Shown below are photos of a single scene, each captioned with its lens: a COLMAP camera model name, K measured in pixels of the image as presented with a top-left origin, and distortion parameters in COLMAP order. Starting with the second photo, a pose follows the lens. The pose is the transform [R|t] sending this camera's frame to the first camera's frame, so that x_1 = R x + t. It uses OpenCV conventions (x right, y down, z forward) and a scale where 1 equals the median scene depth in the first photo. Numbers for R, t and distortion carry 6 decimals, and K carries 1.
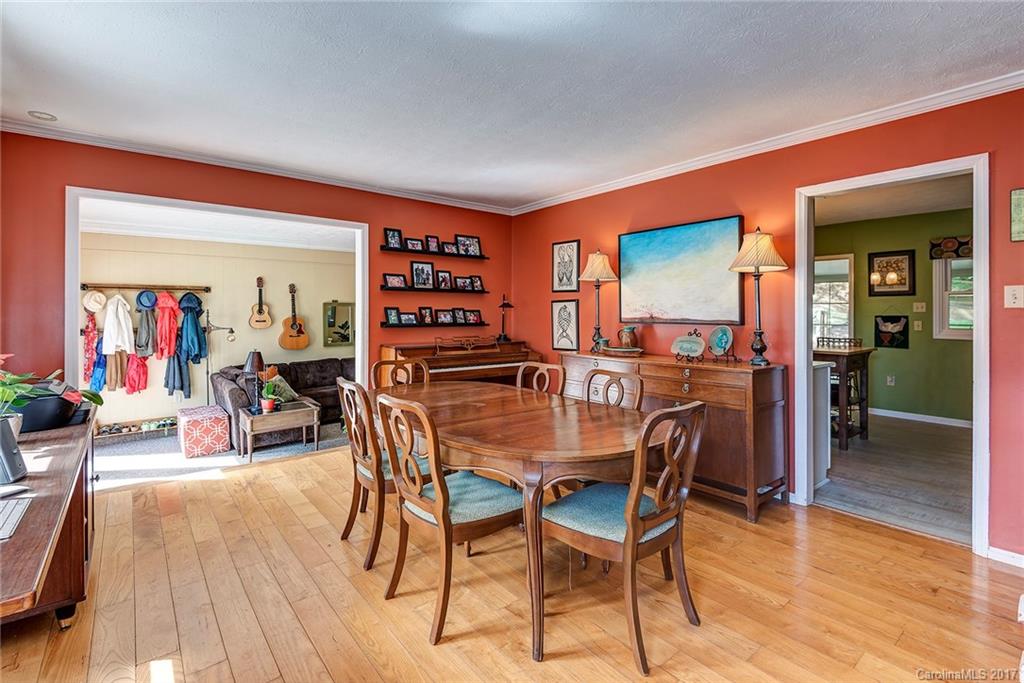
lens RADIAL K [[471.6, 0, 514.0], [0, 471.6, 313.5], [0, 0, 1]] dist [0.018957, -0.000218]
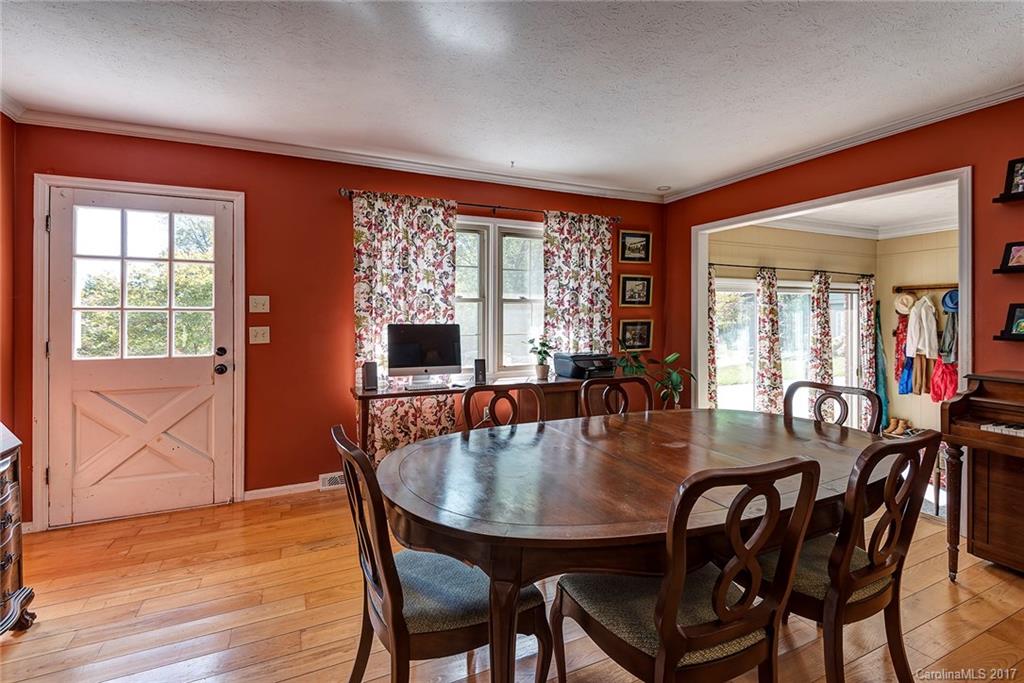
lens RADIAL K [[471.6, 0, 522.3], [0, 471.6, 314.7], [0, 0, 1]] dist [0.018957, -0.000218]
pose [[-0.228483, 0.001417, -0.973547, 0.303771], [-0.005708, 0.999980, 0.002795, -0.000134], [0.973531, 0.006196, -0.228470, 0.437191]]
